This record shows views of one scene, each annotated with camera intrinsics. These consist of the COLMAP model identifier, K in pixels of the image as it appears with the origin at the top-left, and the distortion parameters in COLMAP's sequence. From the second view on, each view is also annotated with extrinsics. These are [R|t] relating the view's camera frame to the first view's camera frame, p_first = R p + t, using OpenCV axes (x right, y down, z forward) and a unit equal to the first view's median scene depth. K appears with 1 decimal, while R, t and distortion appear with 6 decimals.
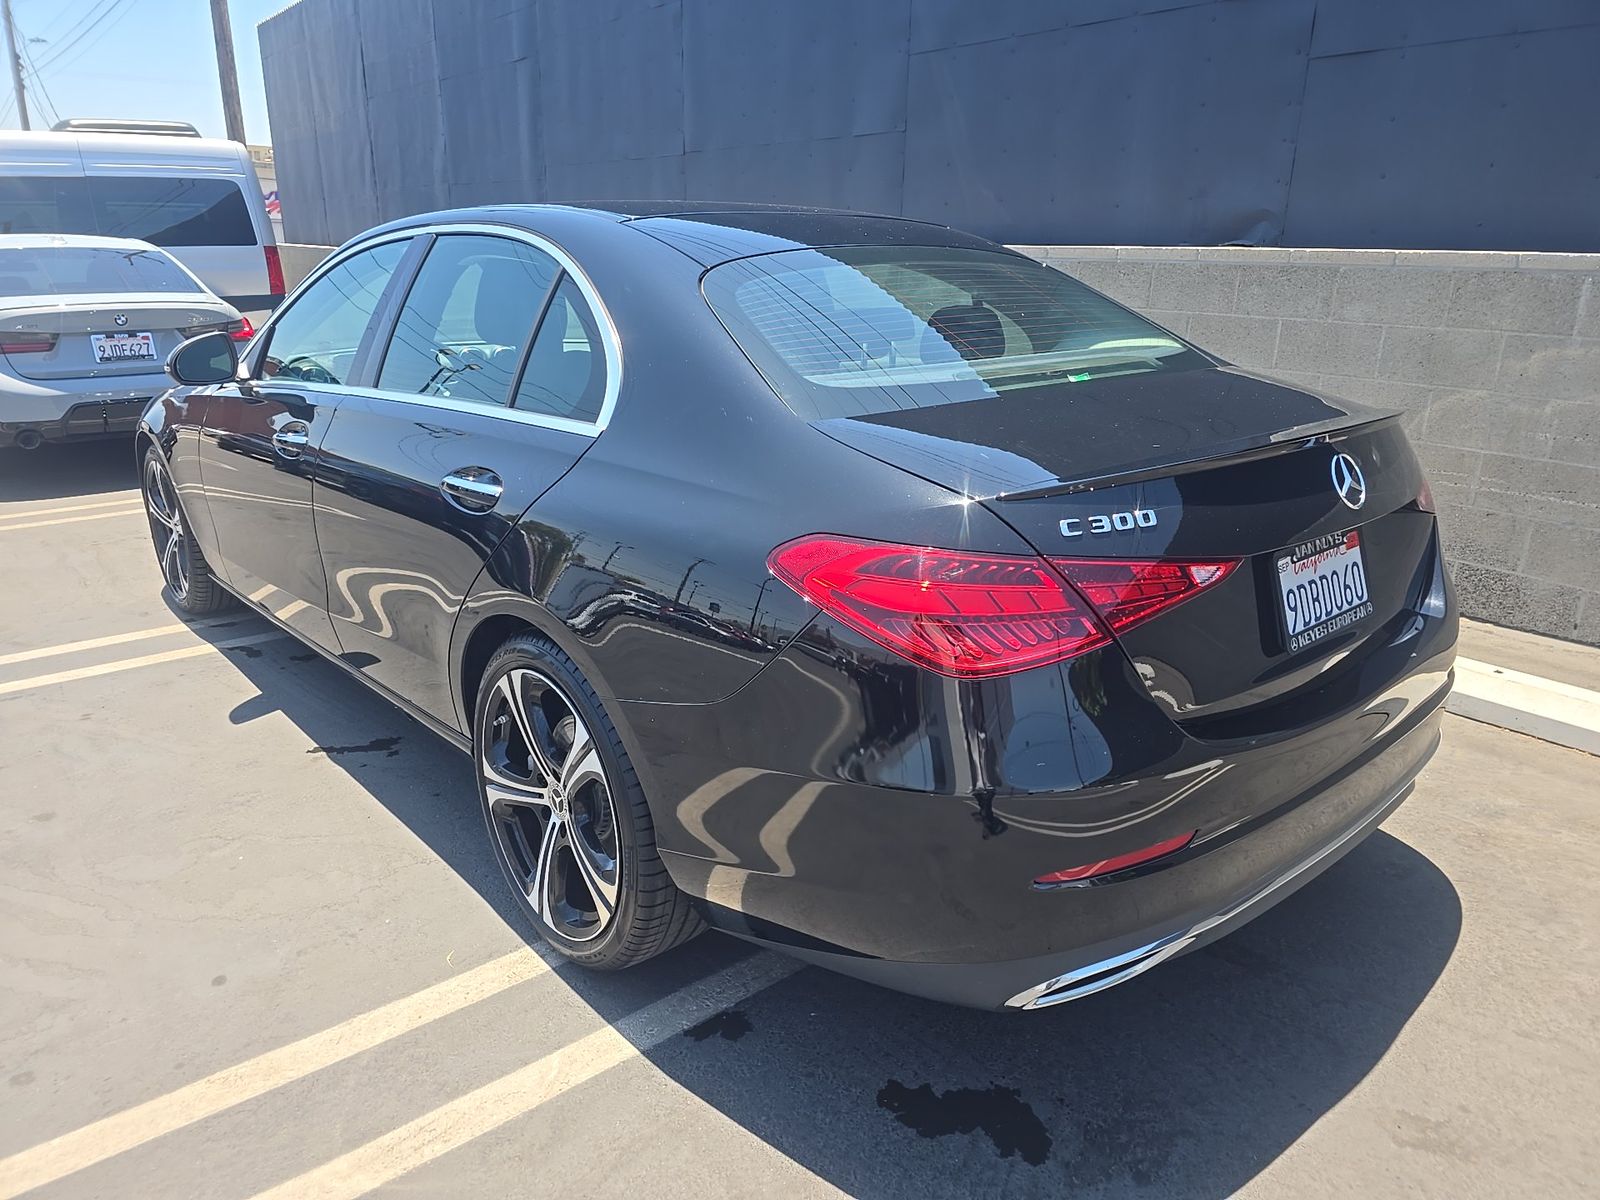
lens RADIAL K [[1081.6, 0, 810.2], [0, 1081.6, 600.5], [0, 0, 1]] dist [0.039262, -0.042690]
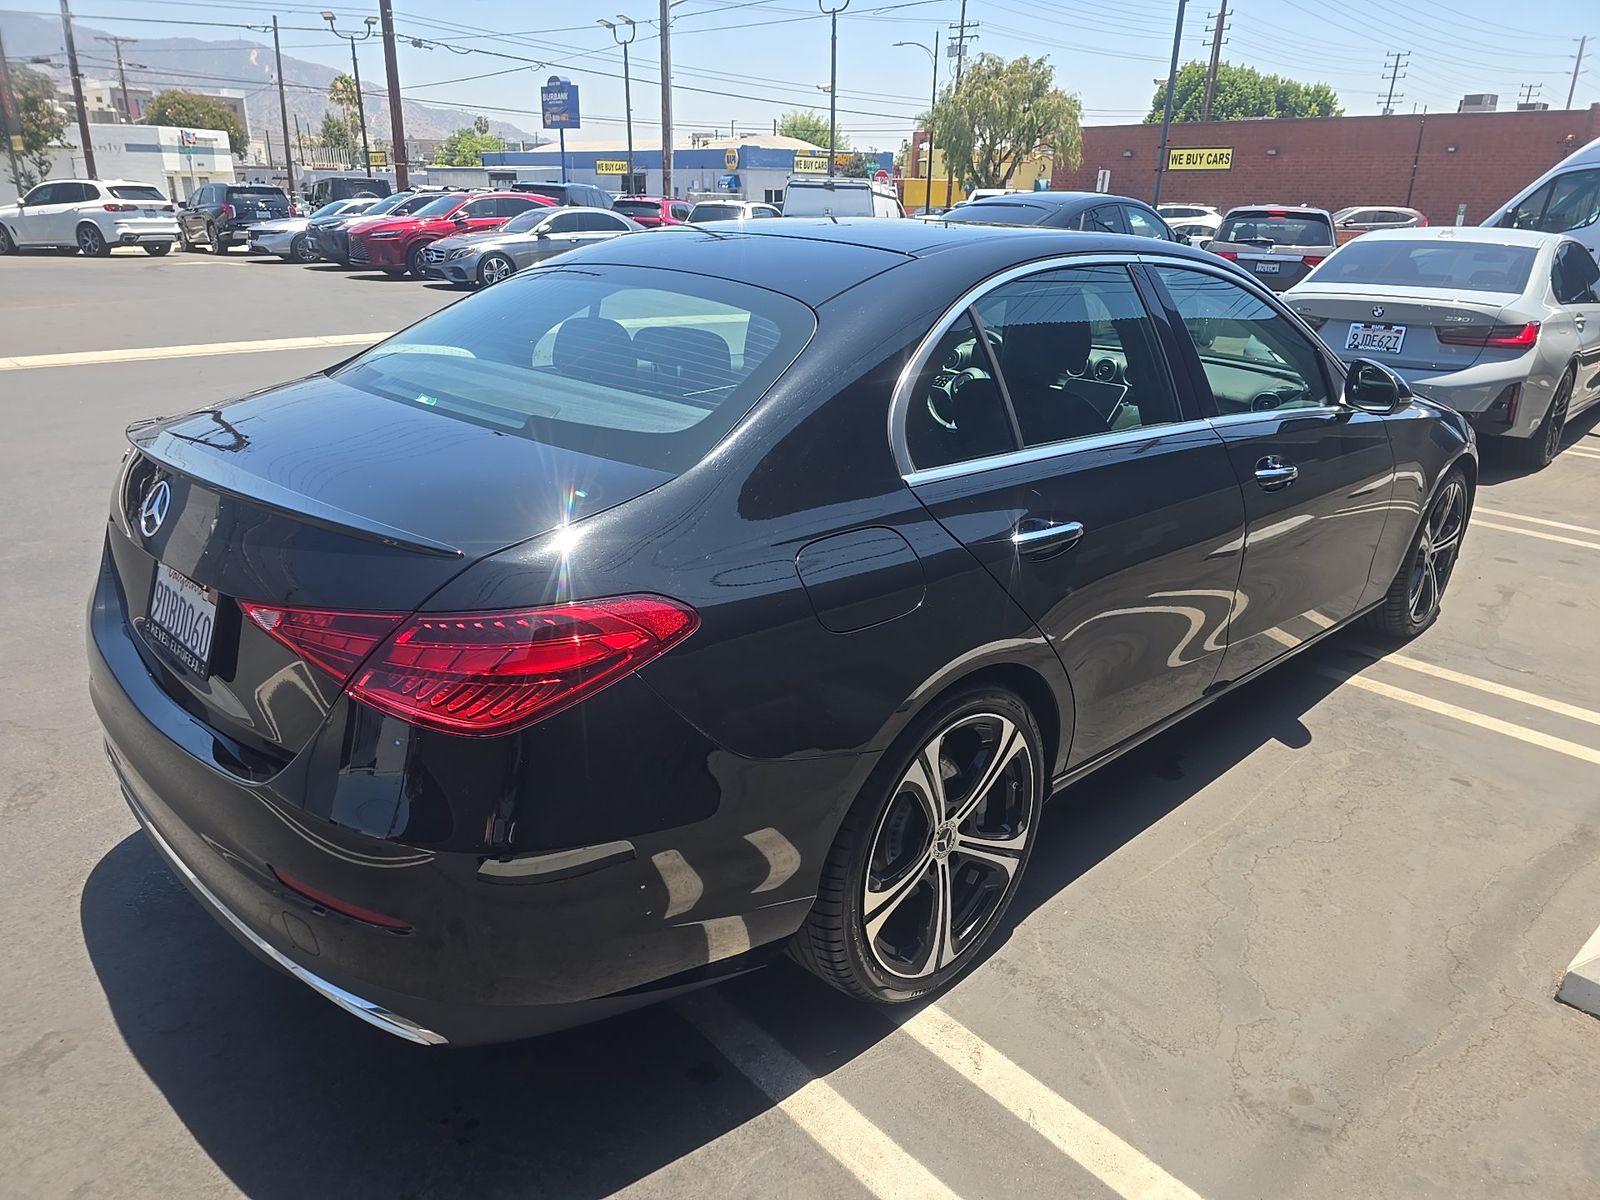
lens RADIAL K [[1081.6, 0, 810.2], [0, 1081.6, 600.5], [0, 0, 1]] dist [0.039262, -0.042690]
pose [[0.063599, 0.339332, -0.938514, 1.314528], [-0.325517, 0.896039, 0.301915, -0.467822], [0.943395, 0.286300, 0.167446, 1.233752]]
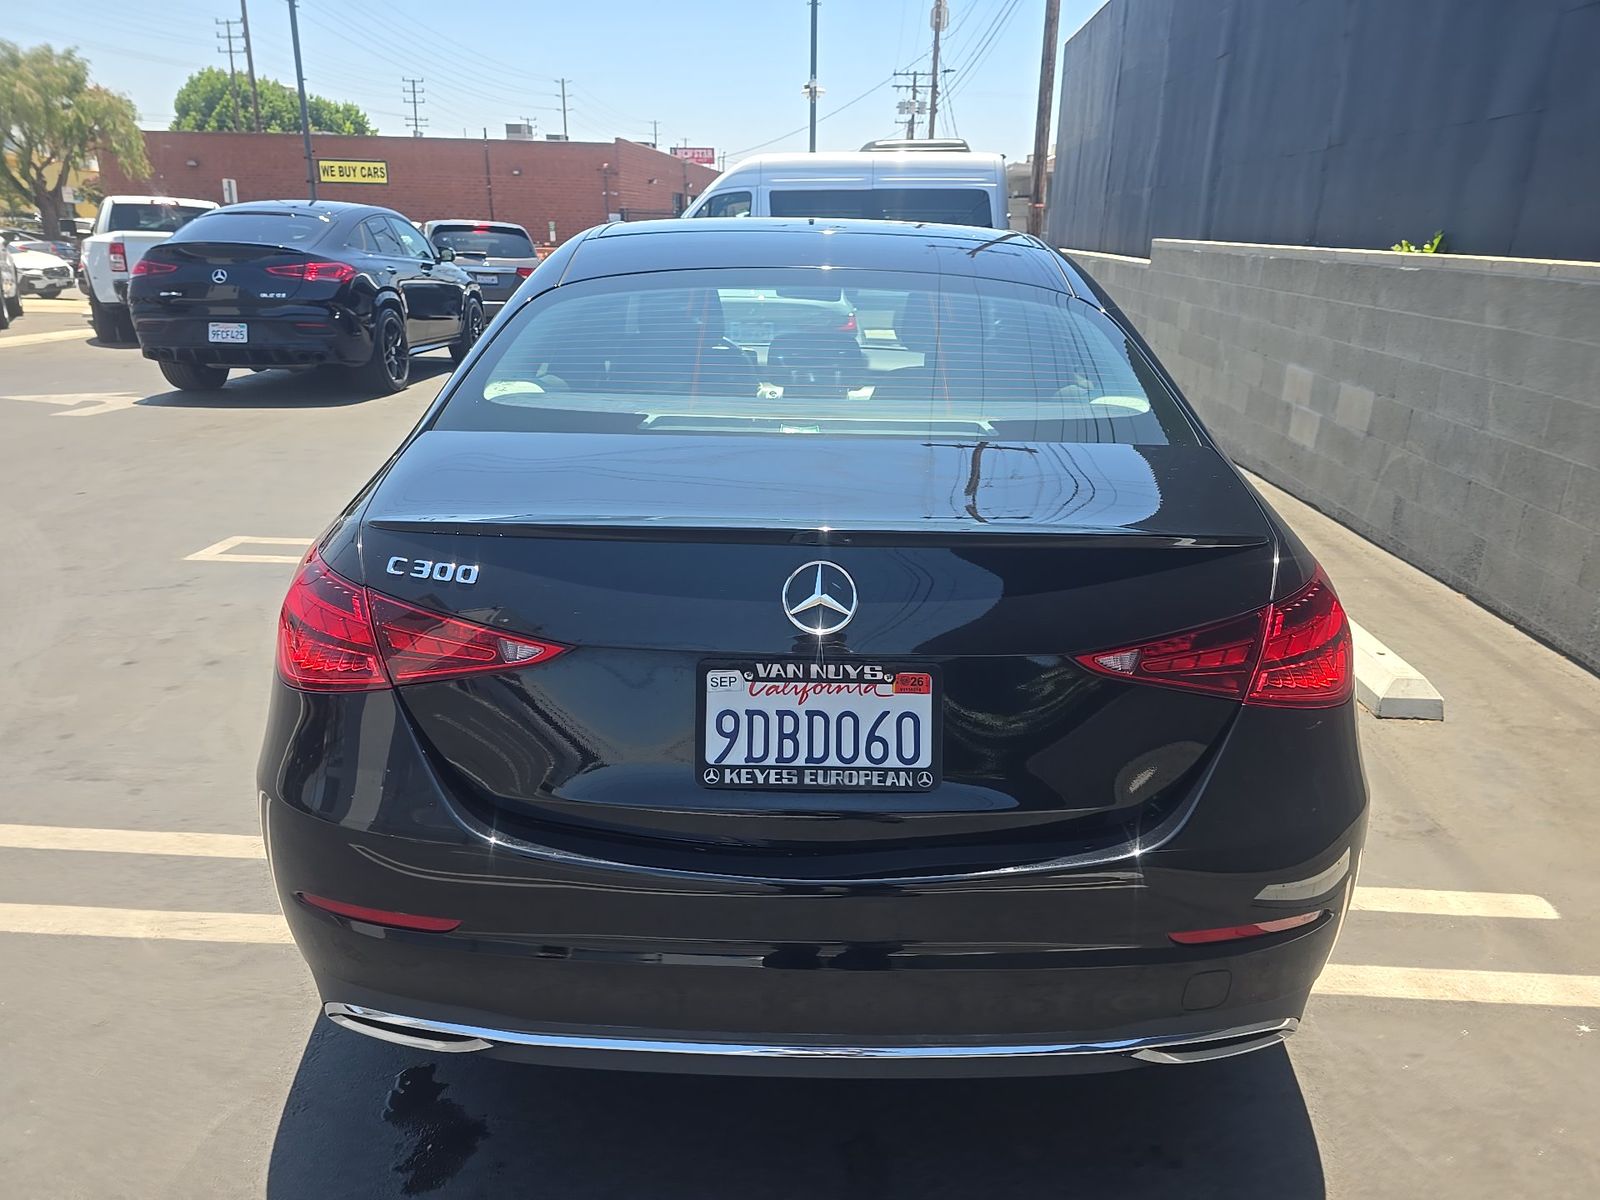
lens RADIAL K [[1075.8, 0, 800.0], [0, 1075.8, 600.0], [0, 0, 1]] dist [0.062322, -0.059684]
pose [[0.747894, 0.218447, -0.626846, 0.826976], [-0.218771, 0.972659, 0.077940, -0.140990], [0.626733, 0.078845, 0.775235, 0.343130]]
